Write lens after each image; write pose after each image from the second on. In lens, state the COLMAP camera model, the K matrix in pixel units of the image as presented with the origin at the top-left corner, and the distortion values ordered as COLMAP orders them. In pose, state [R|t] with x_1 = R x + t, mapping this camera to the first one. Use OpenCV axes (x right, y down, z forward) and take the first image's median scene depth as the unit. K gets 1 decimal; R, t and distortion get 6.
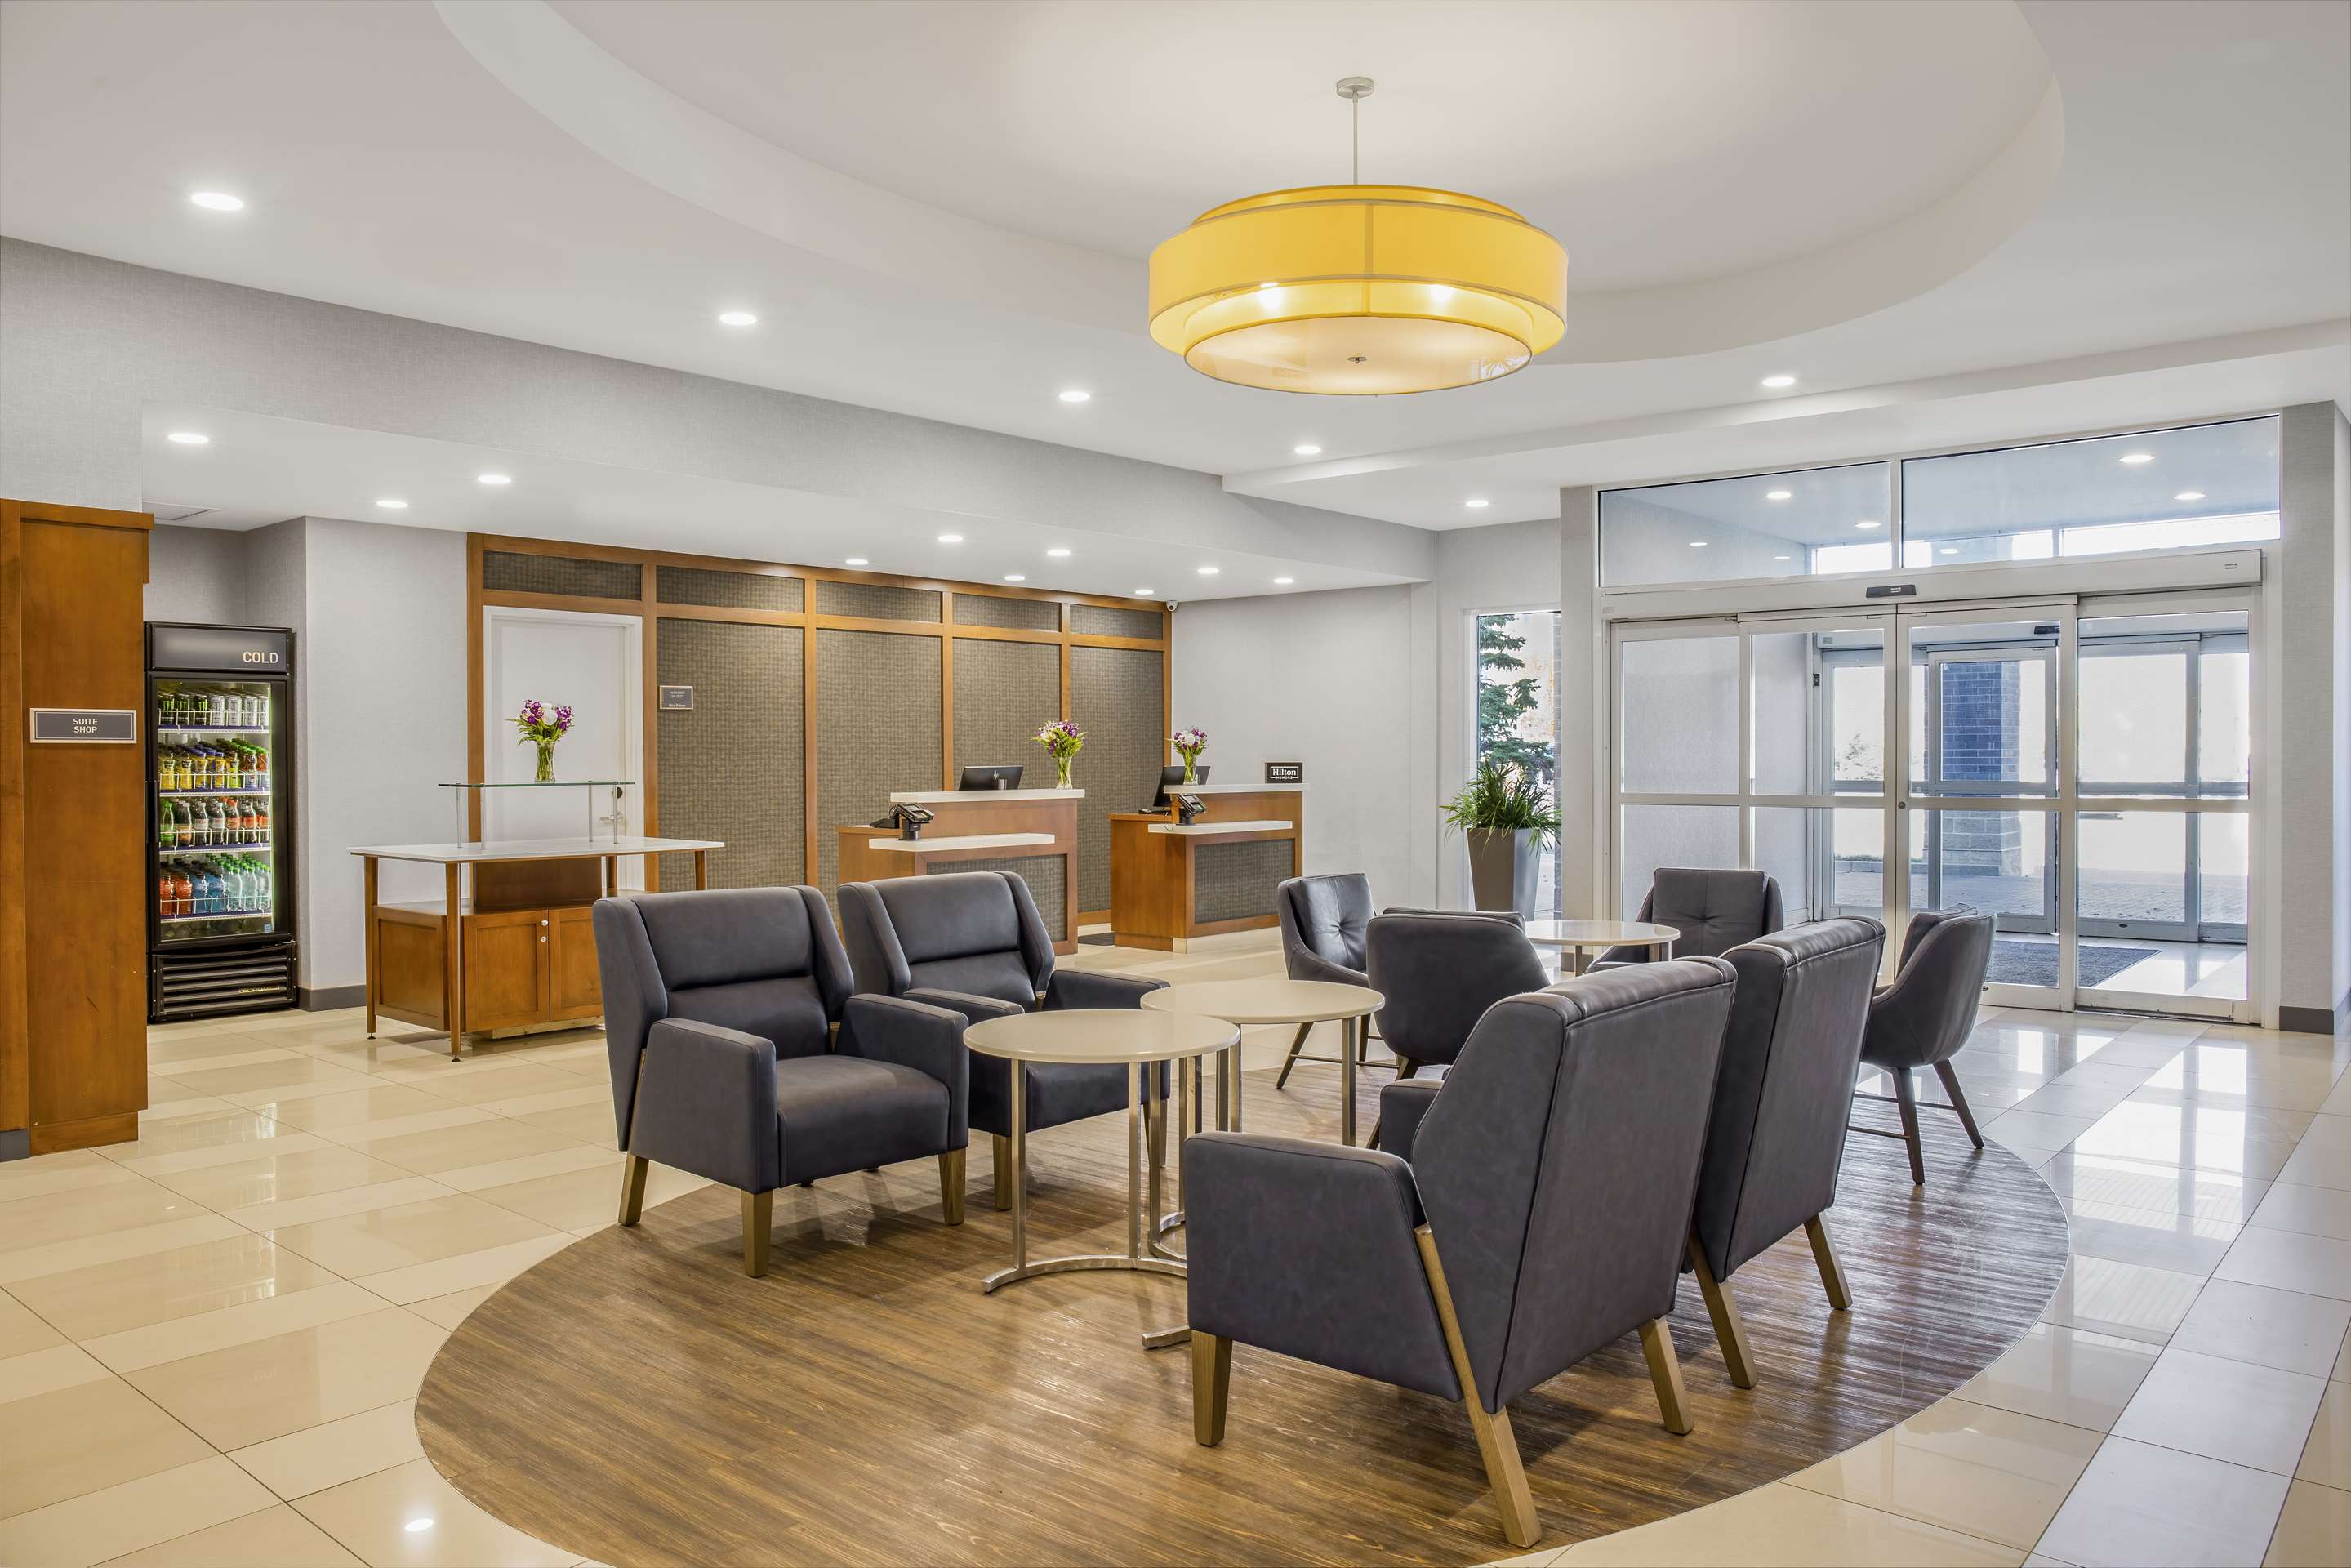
lens RADIAL K [[1700.9, 0, 1163.8], [0, 1700.9, 774.5], [0, 0, 1]] dist [-0.022086, 0.011111]
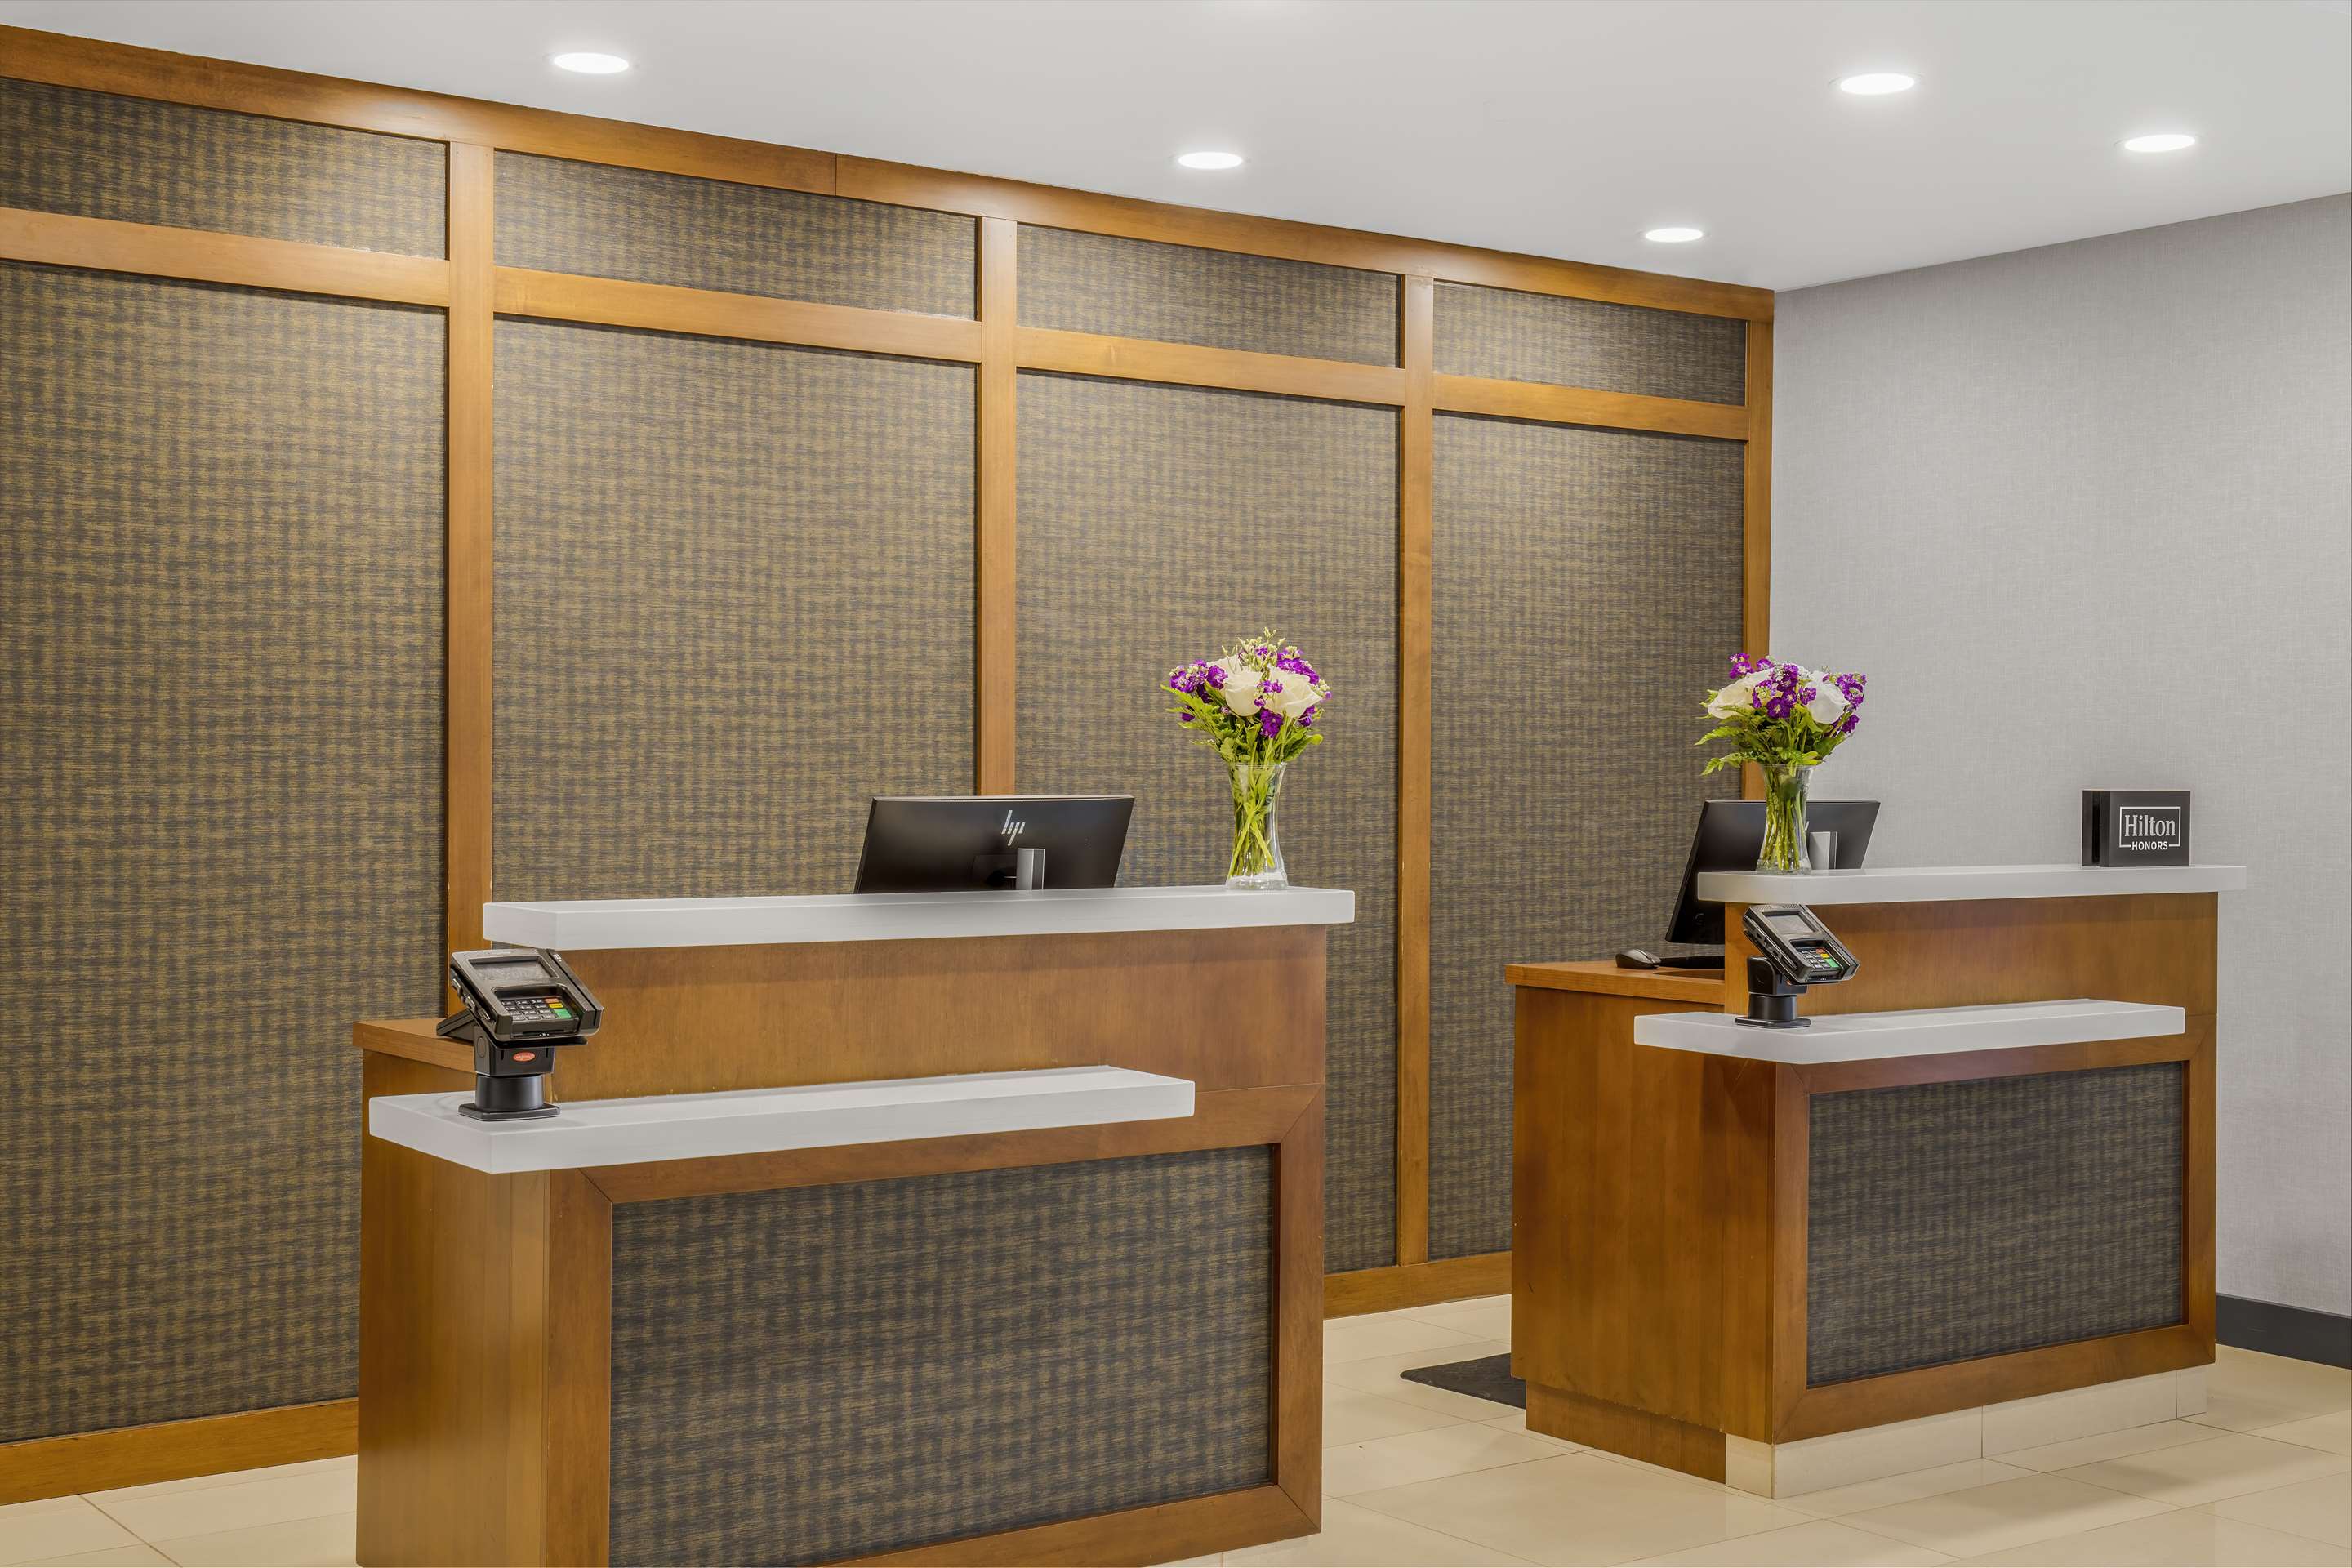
lens RADIAL K [[3056.8, 0, 1183.1], [0, 3056.8, 802.0], [0, 0, 1]] dist [0.016432, 0.000000]
pose [[0.977544, 0.013243, -0.210314, 0.021859], [-0.013082, 0.999912, 0.002155, -0.004737], [0.210324, 0.000645, 0.977631, 0.495339]]
